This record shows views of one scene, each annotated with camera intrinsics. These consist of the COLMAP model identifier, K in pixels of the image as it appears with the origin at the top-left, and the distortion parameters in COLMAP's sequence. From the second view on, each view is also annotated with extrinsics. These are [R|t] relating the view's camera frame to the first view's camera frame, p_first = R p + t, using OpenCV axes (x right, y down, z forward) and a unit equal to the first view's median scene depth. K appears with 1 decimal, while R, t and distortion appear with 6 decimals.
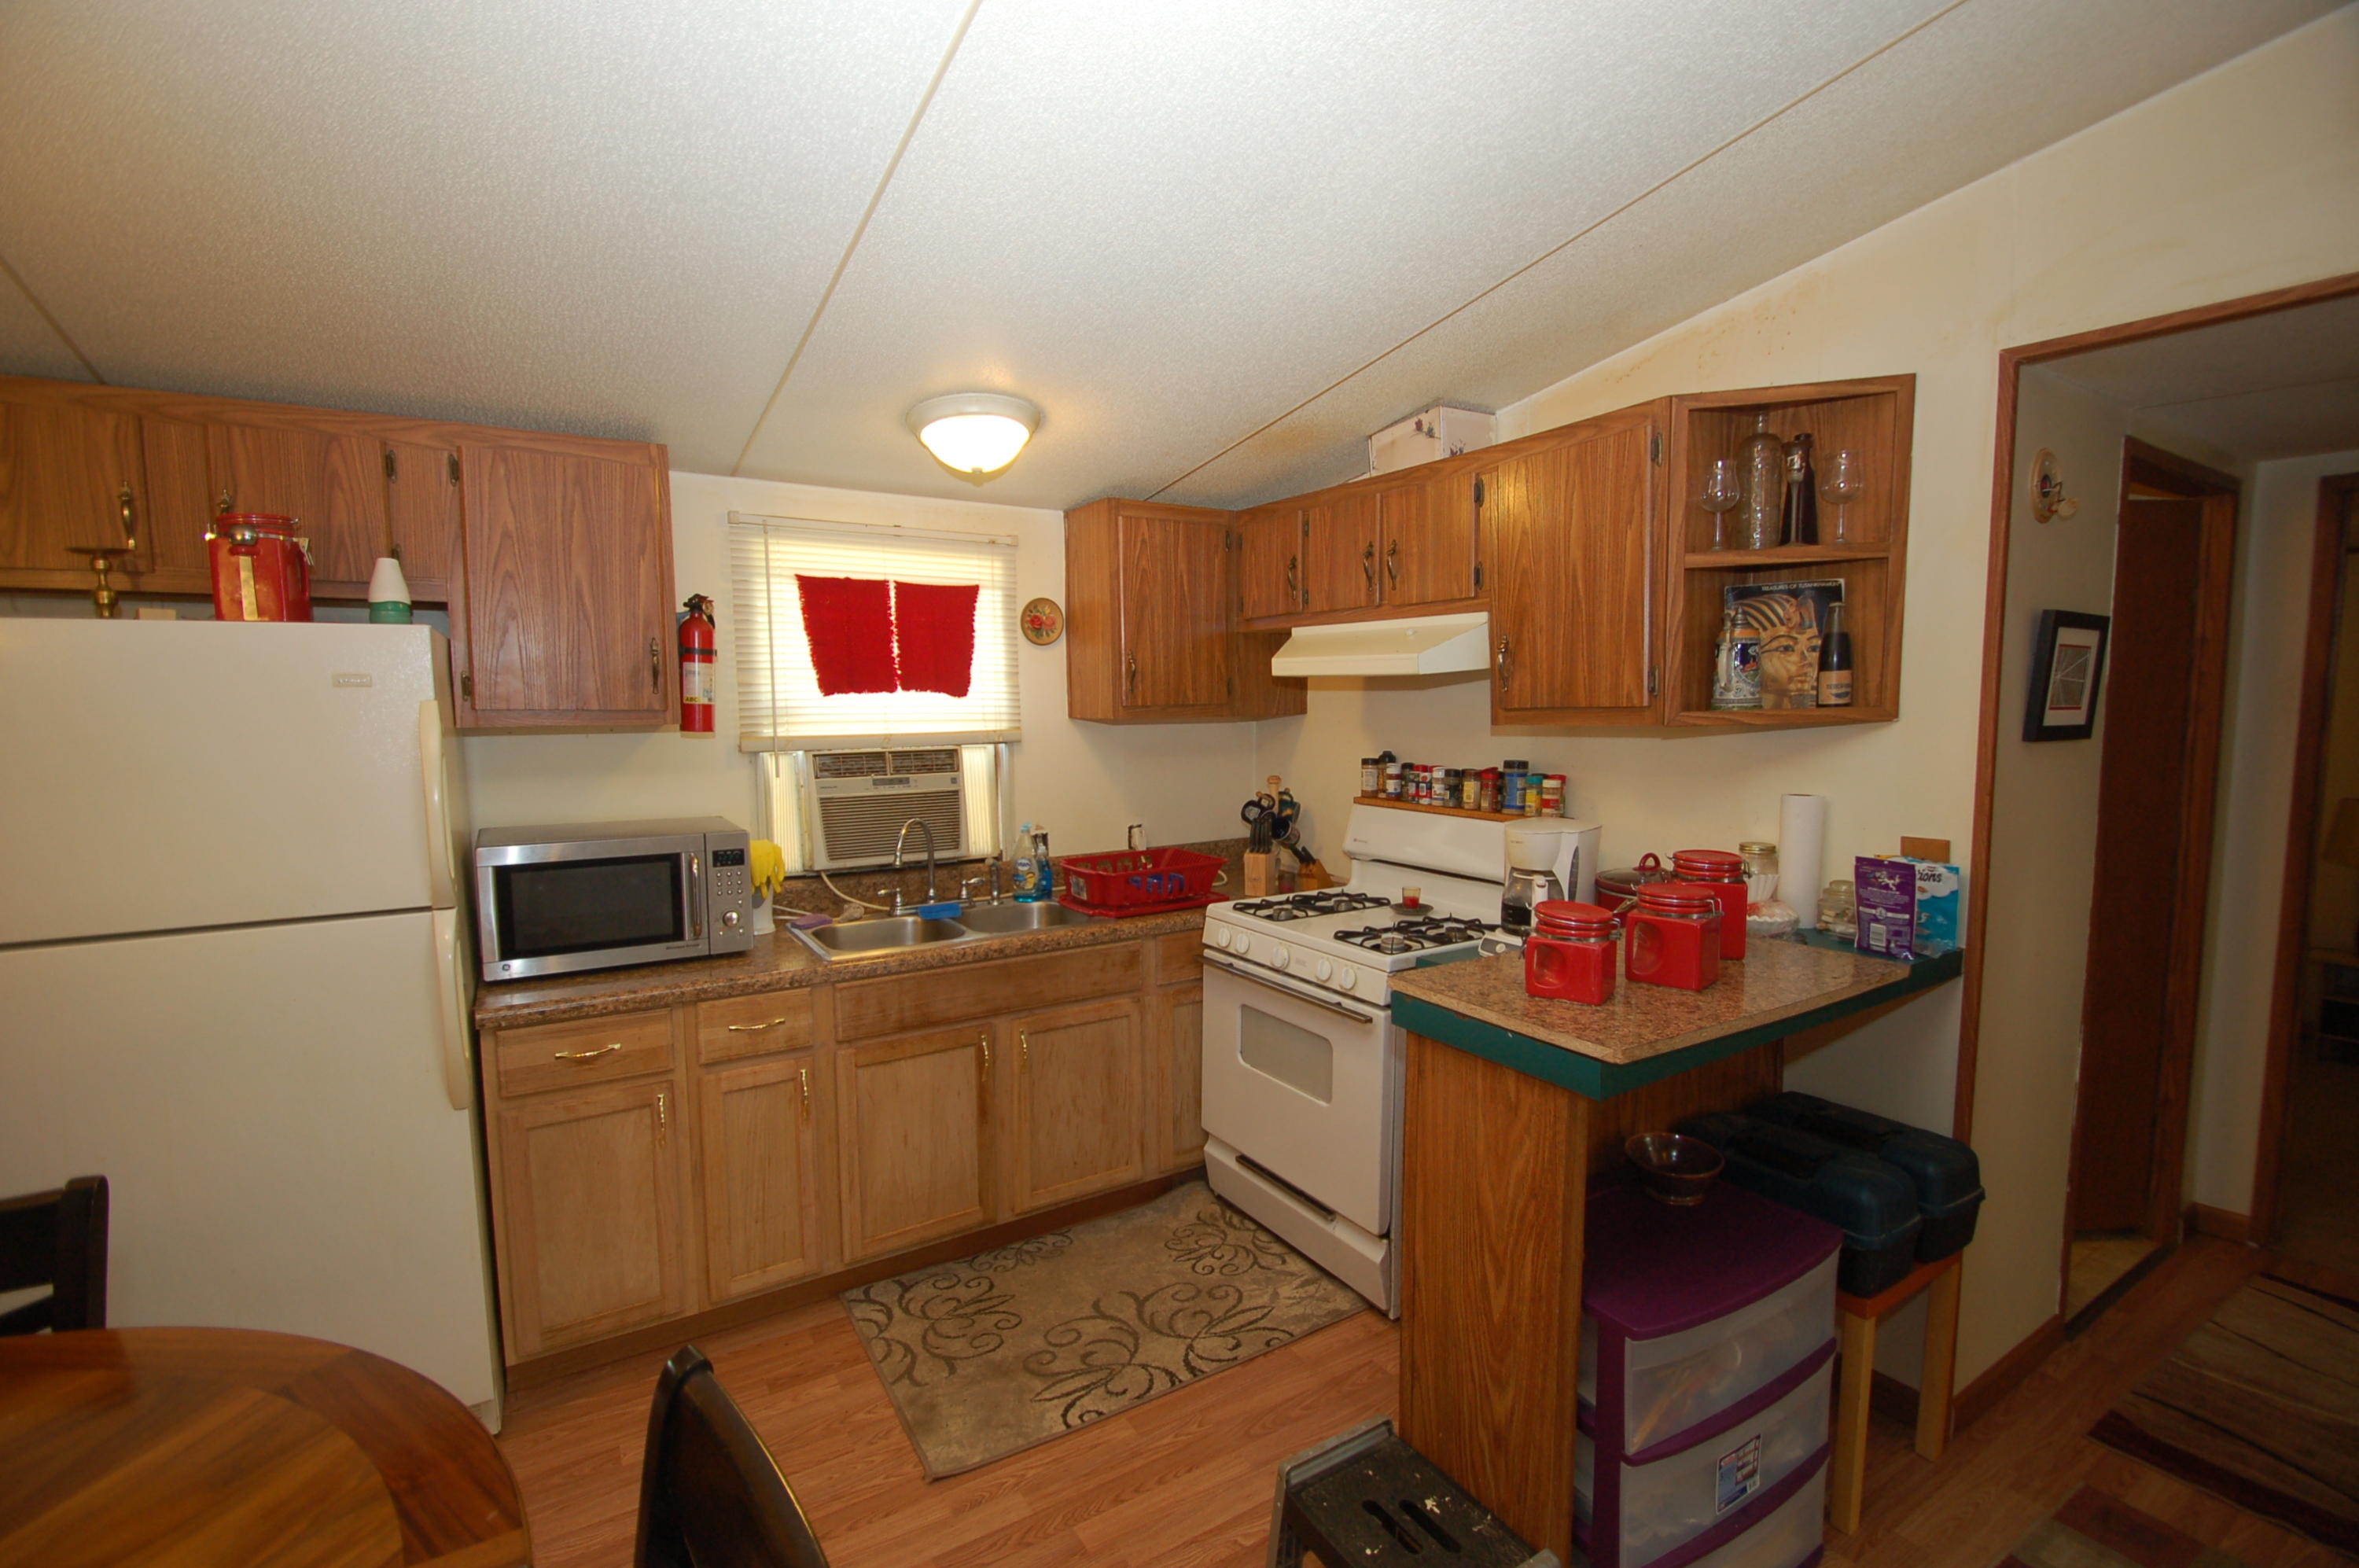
lens RADIAL K [[1040.3, 0, 1179.5], [0, 1040.3, 784.0], [0, 0, 1]] dist [-0.002262, -0.000132]
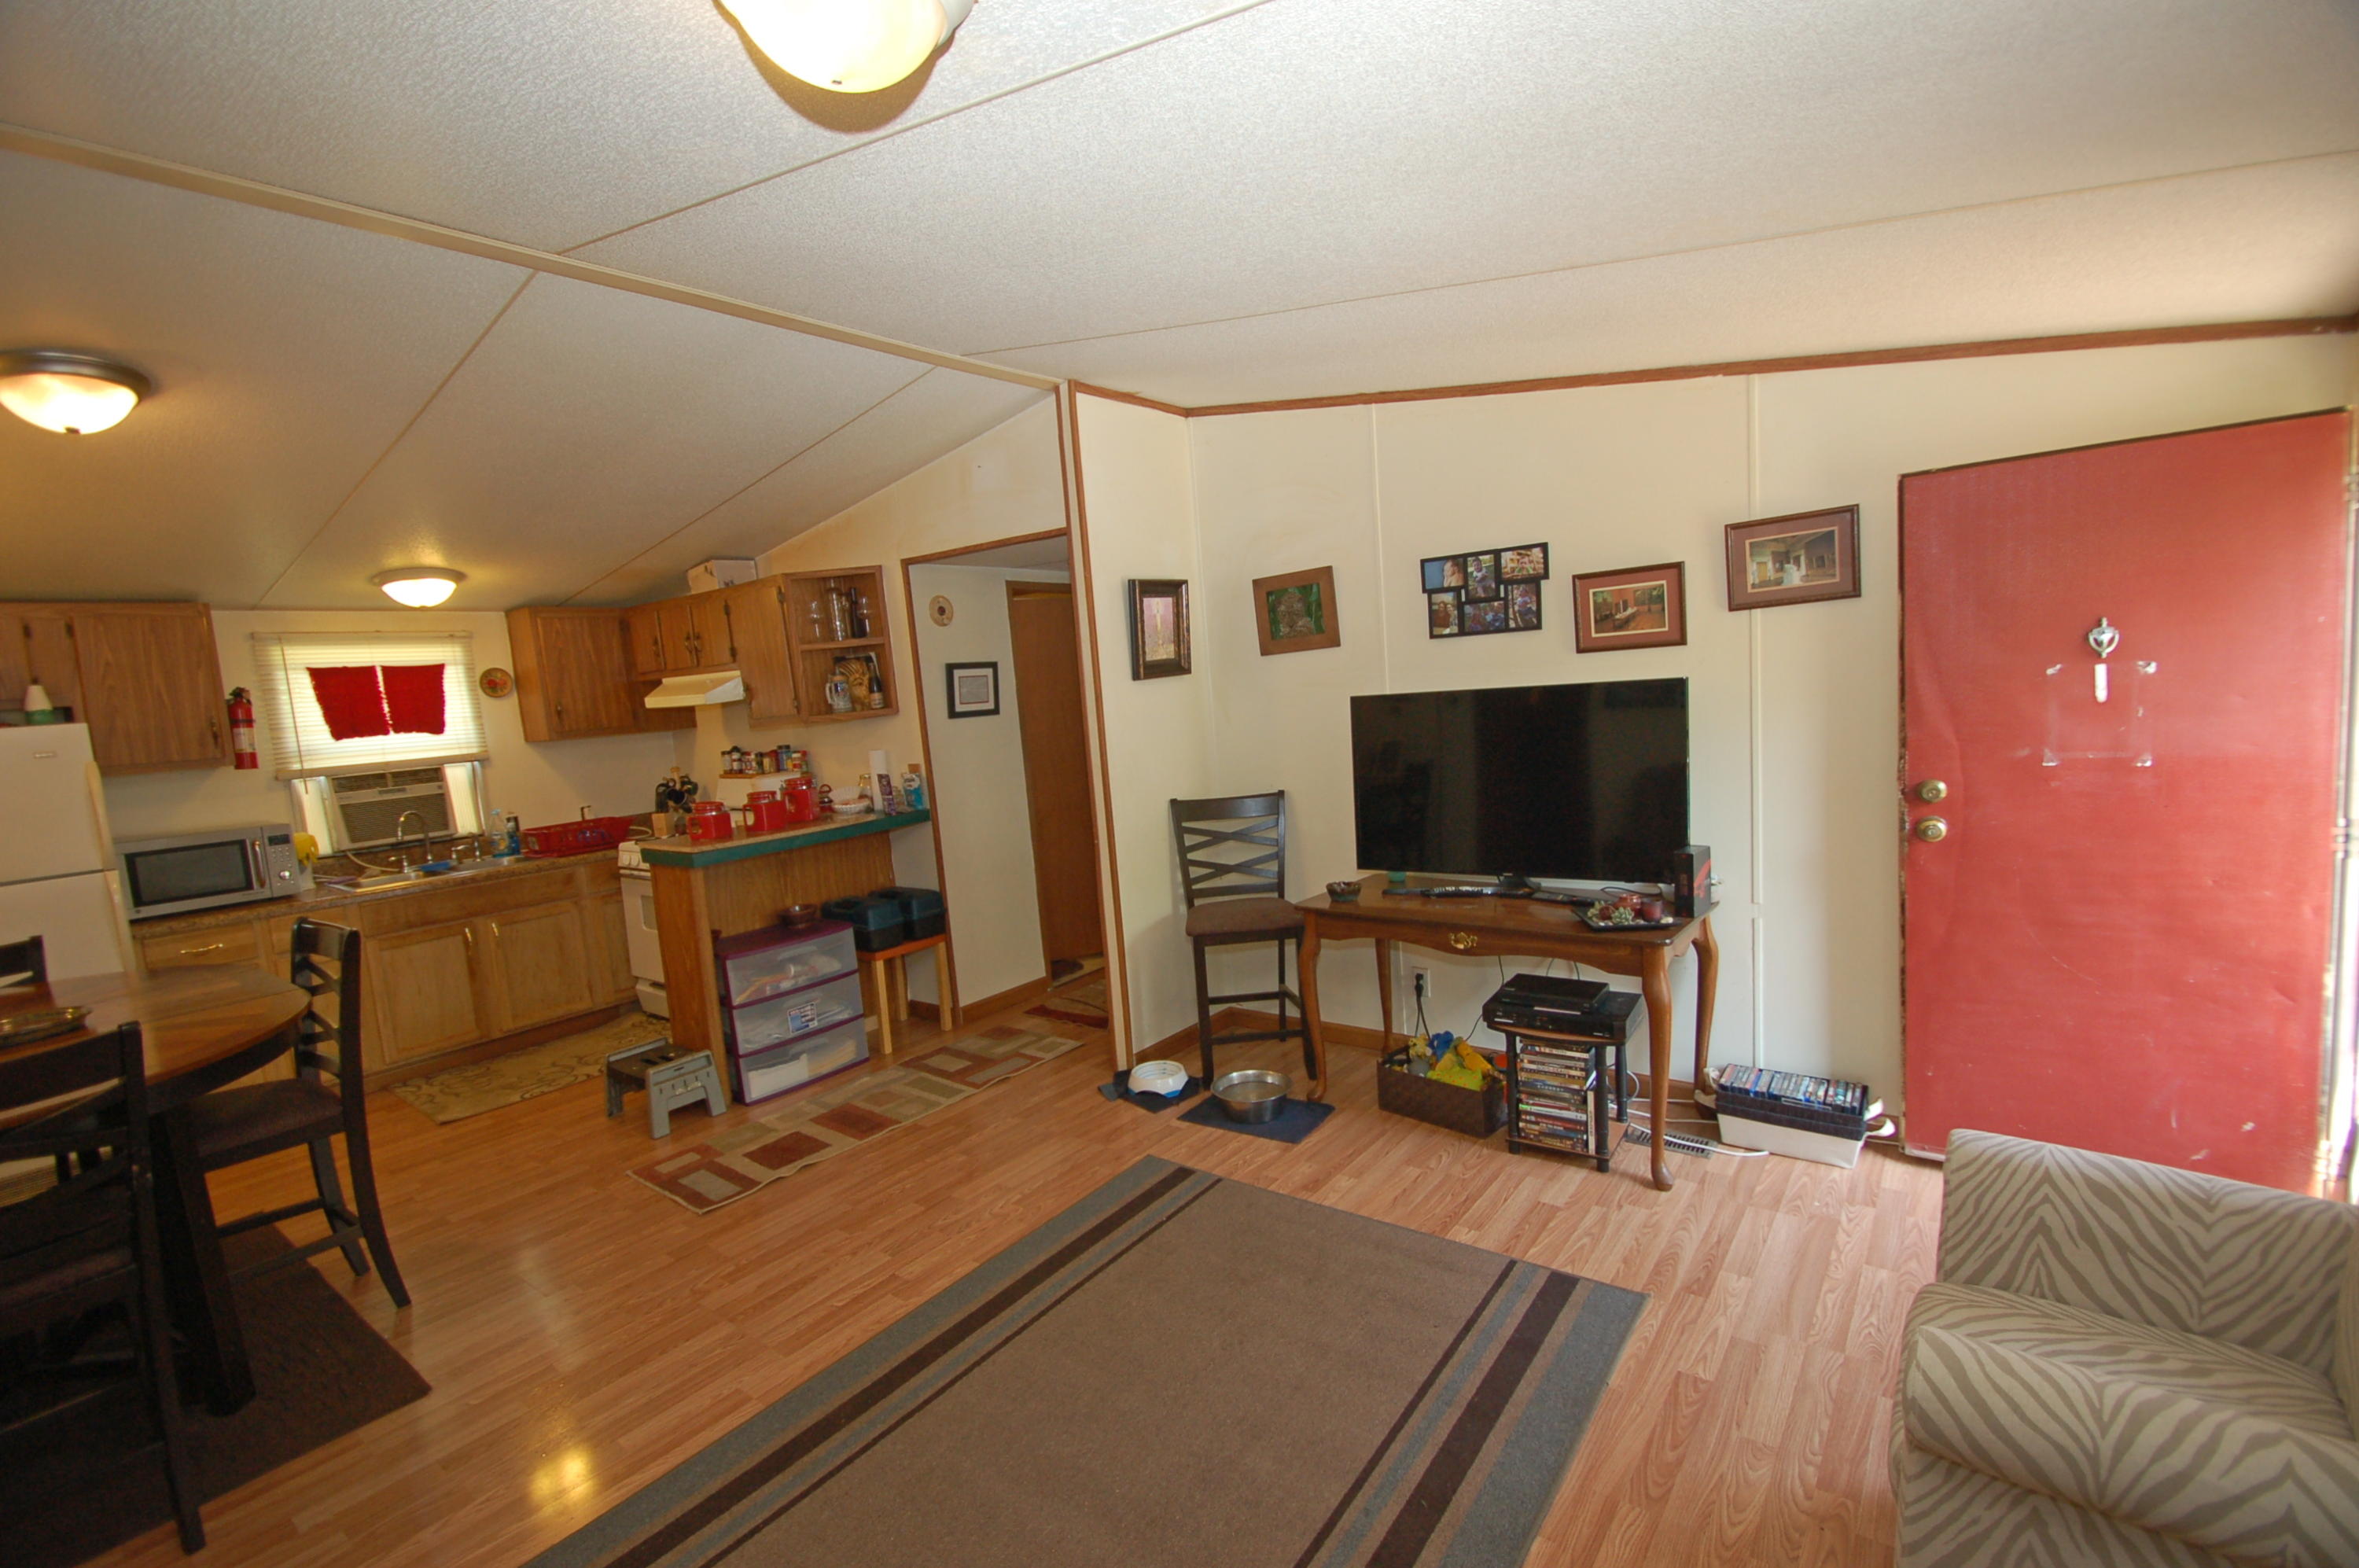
lens RADIAL K [[1020.8, 0, 1179.7], [0, 1020.8, 789.2], [0, 0, 1]] dist [0.001434, -0.013610]
pose [[0.935430, -0.098122, 0.339622, 0.347333], [0.095081, 0.995140, 0.025627, 0.075218], [-0.340486, 0.008319, 0.940213, -0.943452]]
